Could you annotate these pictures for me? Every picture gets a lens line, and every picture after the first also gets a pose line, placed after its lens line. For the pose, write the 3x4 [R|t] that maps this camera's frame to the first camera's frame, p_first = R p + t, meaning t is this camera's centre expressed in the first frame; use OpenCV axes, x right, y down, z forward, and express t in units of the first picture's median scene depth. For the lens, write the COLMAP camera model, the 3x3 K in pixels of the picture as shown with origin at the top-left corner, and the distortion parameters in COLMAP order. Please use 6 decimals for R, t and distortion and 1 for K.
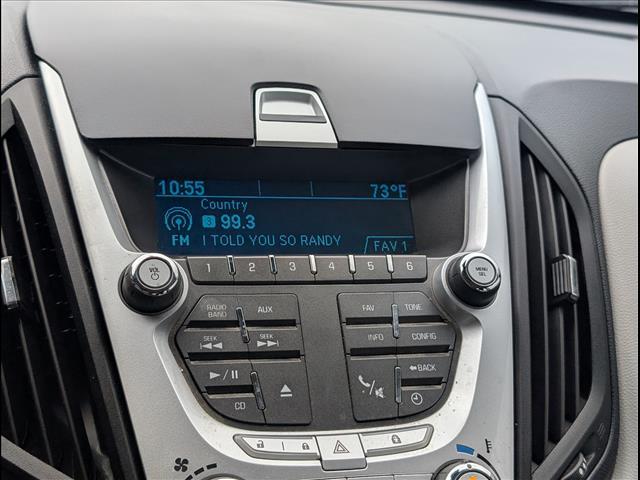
lens RADIAL K [[915.6, 0, 319.8], [0, 915.6, 240.8], [0, 0, 1]] dist [0.023924, 0.000000]
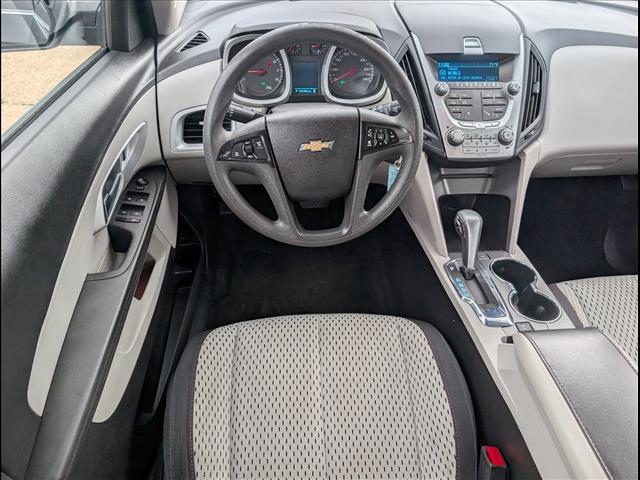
lens RADIAL K [[443.4, 0, 324.8], [0, 443.4, 214.0], [0, 0, 1]] dist [0.017102, 0.000863]
pose [[0.985410, 0.064728, -0.157409, -0.335835], [-0.005669, 0.936829, 0.349742, -0.131593], [0.170103, -0.343747, 0.923527, -1.276381]]
